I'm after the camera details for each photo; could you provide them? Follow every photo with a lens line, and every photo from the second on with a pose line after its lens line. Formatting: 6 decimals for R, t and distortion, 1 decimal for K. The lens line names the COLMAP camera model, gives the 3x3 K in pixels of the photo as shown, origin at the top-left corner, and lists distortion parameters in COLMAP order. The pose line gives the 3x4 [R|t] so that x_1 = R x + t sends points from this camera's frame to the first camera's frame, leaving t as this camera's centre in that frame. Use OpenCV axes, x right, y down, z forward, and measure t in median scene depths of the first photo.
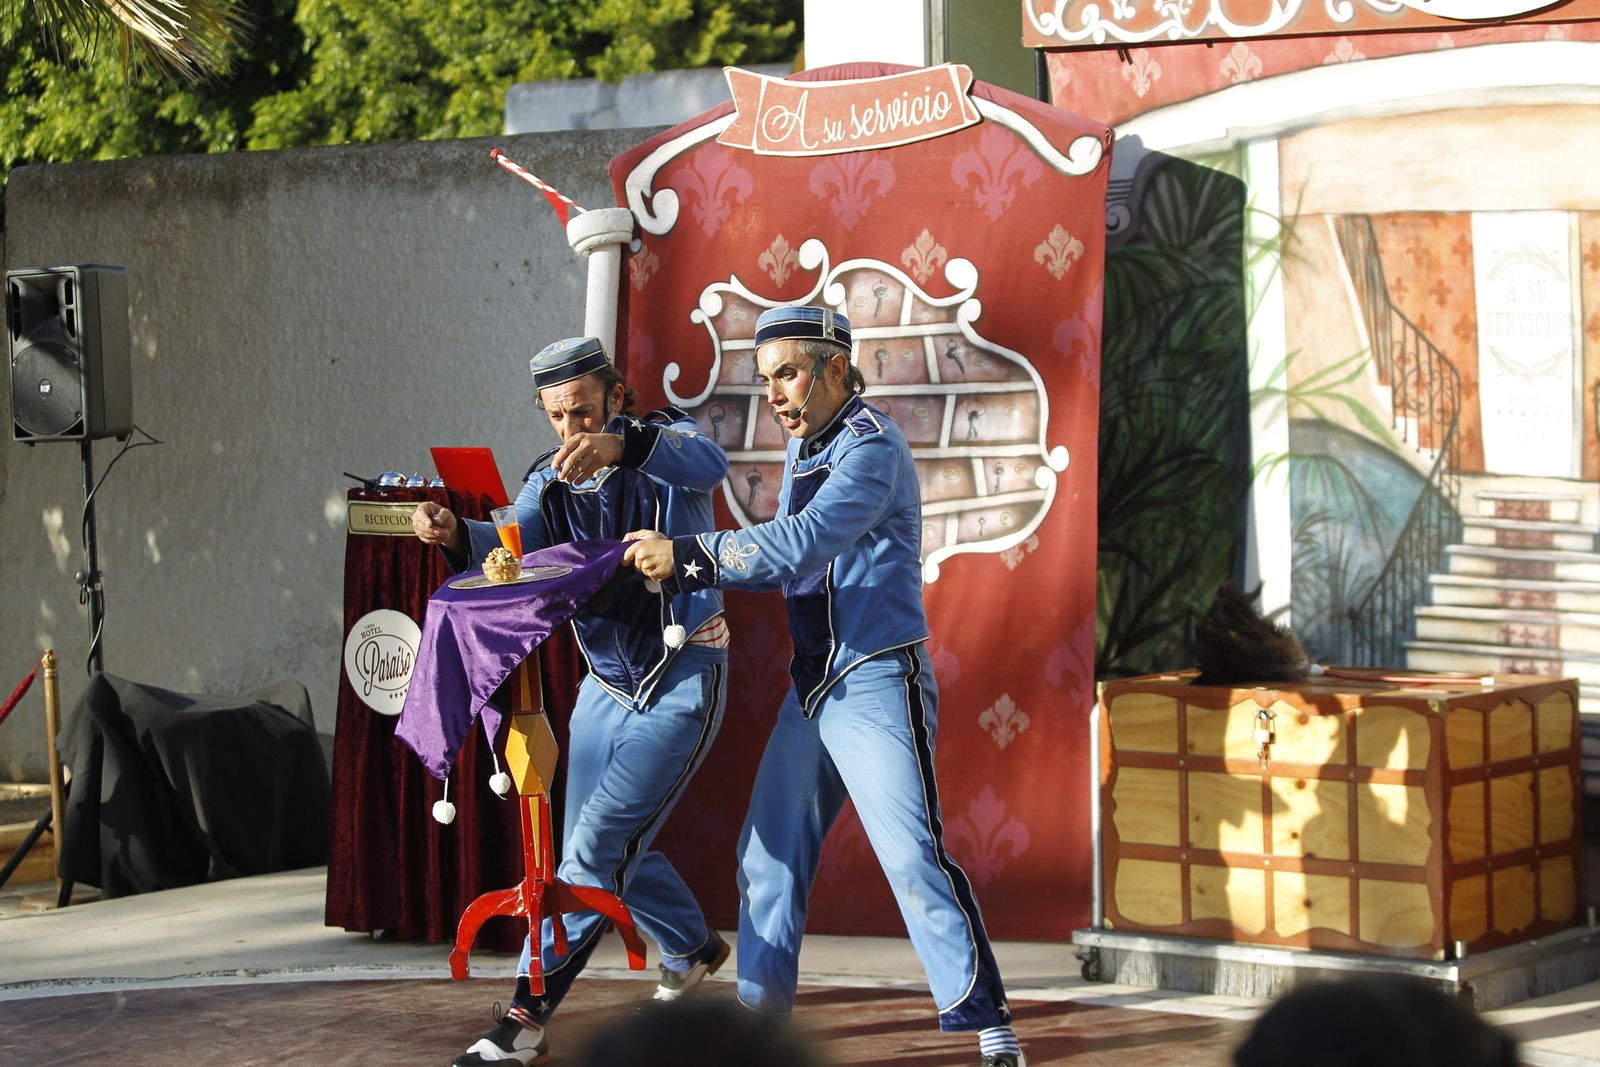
lens RADIAL K [[4361.2, 0, 800.0], [0, 4361.2, 533.5], [0, 0, 1]] dist [-0.336341, 0.210681]
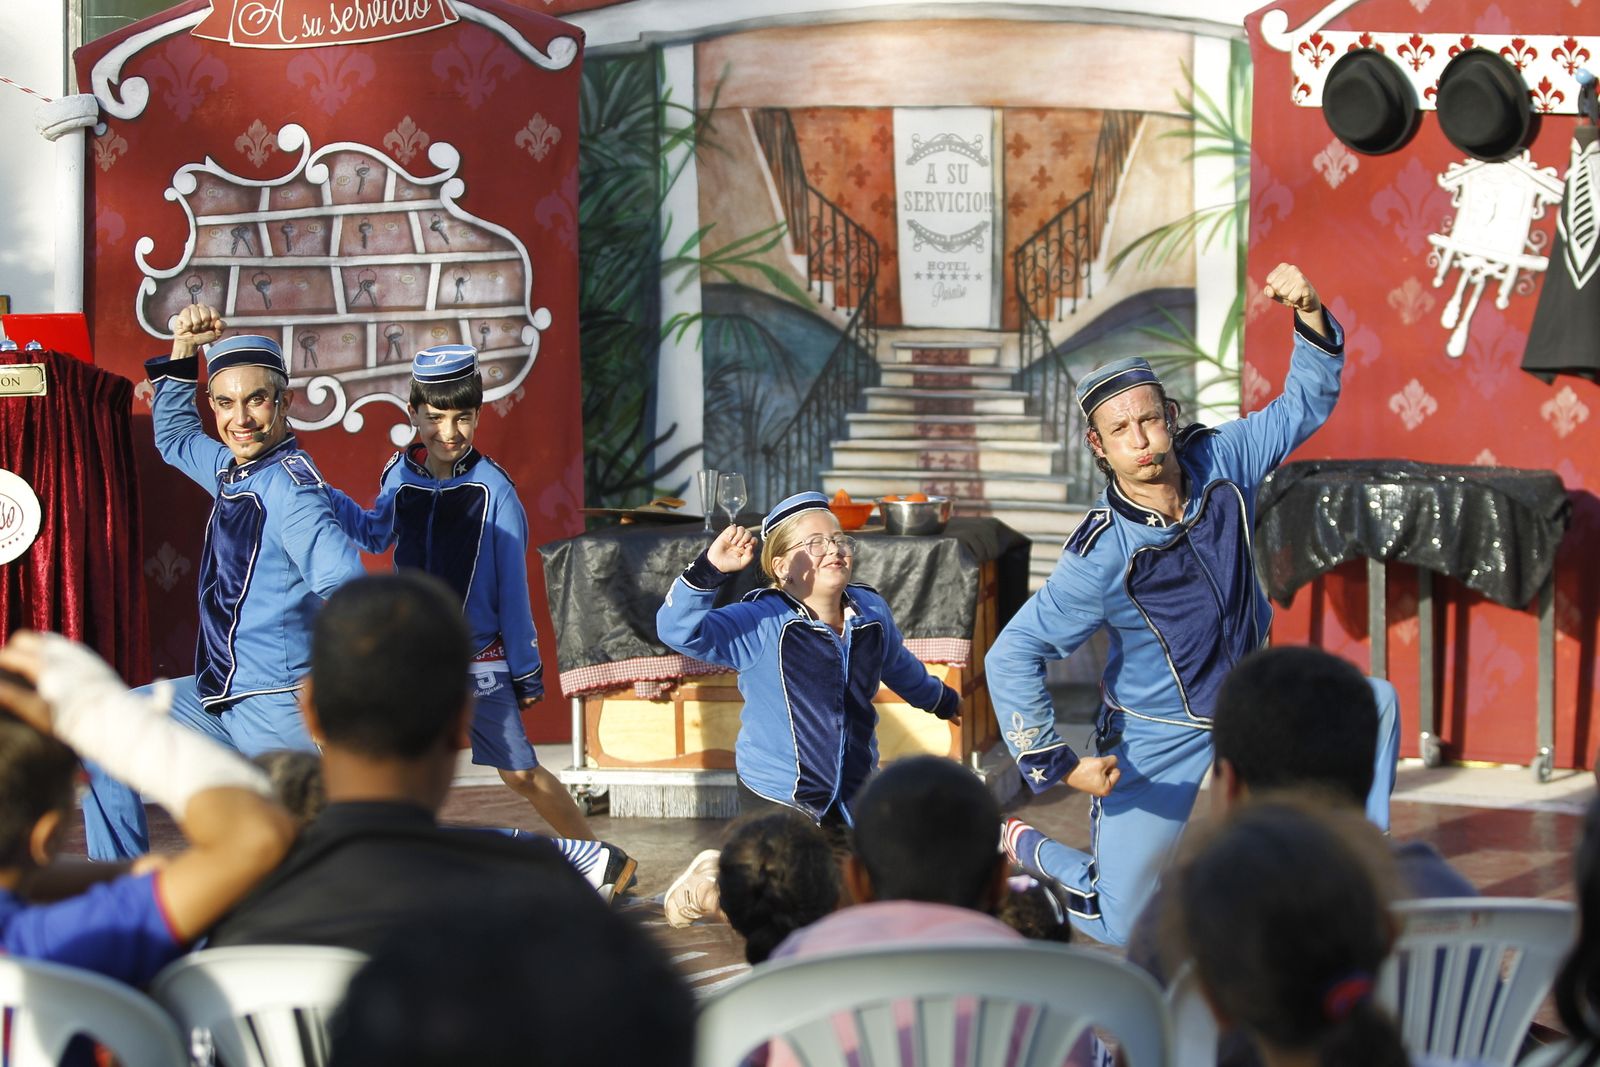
lens RADIAL K [[4080.5, 0, 800.0], [0, 4080.5, 533.5], [0, 0, 1]] dist [-0.339515, 0.240100]
pose [[0.826041, -0.033096, 0.562638, -0.479085], [0.024581, 0.999440, 0.022701, 0.016191], [-0.563074, -0.004922, 0.826392, 0.082823]]
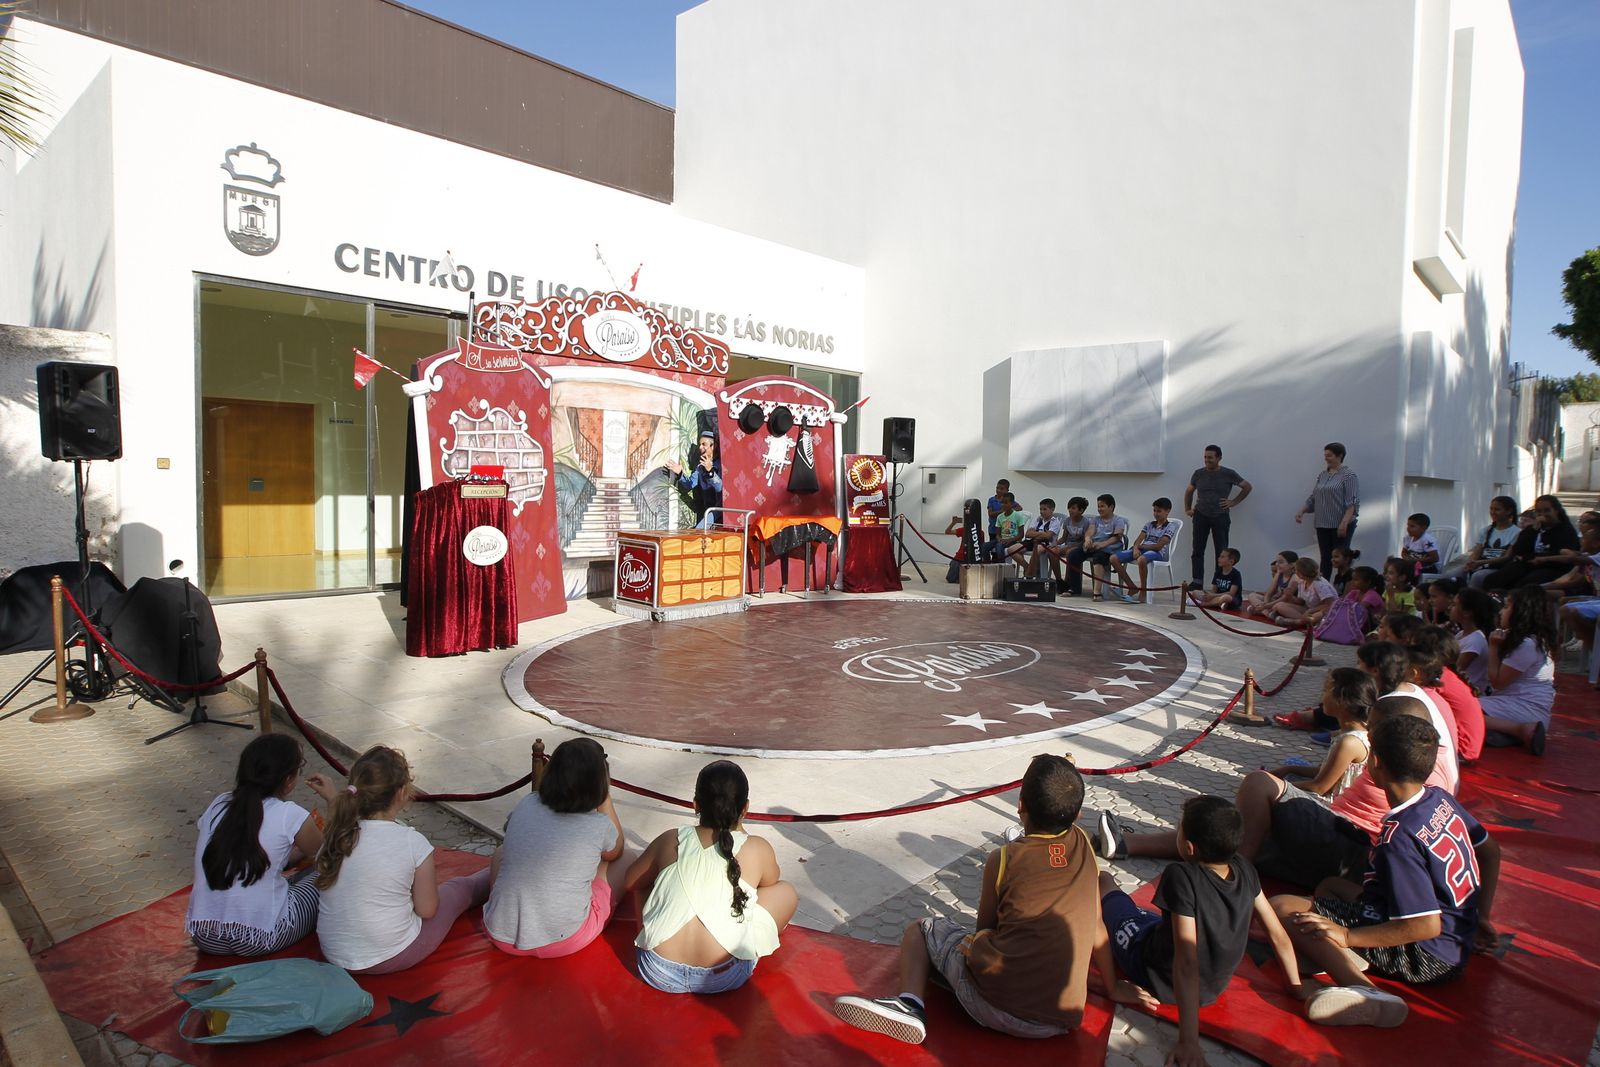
lens RADIAL K [[948.6, 0, 800.0], [0, 948.6, 533.5], [0, 0, 1]] dist [-0.063443, 0.035881]
pose [[-0.056676, -0.049891, 0.997145, -0.678201], [0.029484, 0.998231, 0.051621, -0.001814], [-0.997957, 0.032325, -0.055105, 0.835541]]
